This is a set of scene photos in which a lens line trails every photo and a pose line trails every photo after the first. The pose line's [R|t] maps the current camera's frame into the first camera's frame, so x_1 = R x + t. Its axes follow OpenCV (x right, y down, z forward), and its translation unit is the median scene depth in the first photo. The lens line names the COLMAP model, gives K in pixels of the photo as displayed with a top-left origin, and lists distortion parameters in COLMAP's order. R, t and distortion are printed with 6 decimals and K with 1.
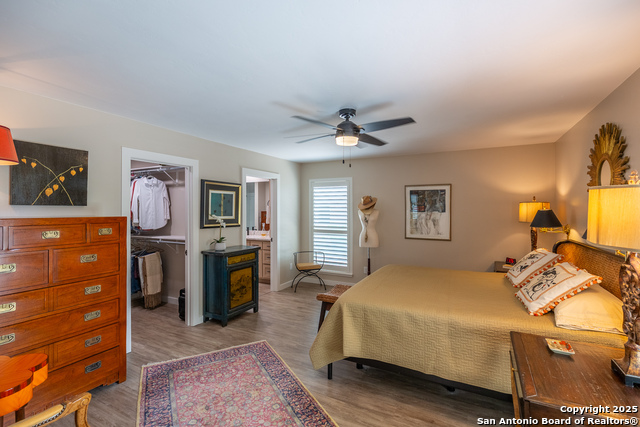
lens RADIAL K [[288.8, 0, 320.0], [0, 288.8, 213.5], [0, 0, 1]] dist [0.001260, -0.000073]
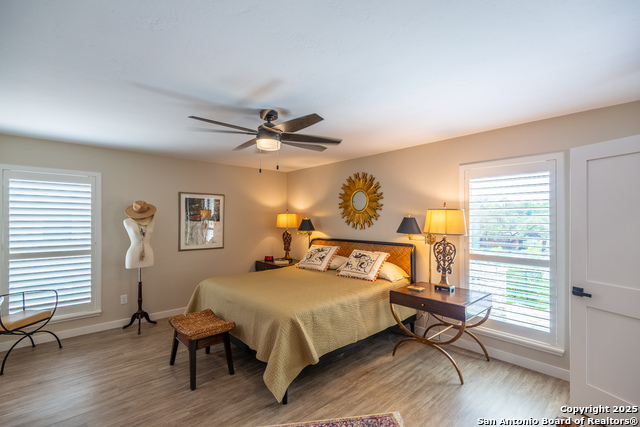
lens RADIAL K [[288.8, 0, 320.0], [0, 288.8, 213.5], [0, 0, 1]] dist [0.001260, -0.000073]
pose [[0.356299, 0.015656, 0.934241, -0.397957], [0.010081, 0.999737, -0.020598, -0.007172], [-0.934318, 0.016757, 0.356048, 0.278193]]
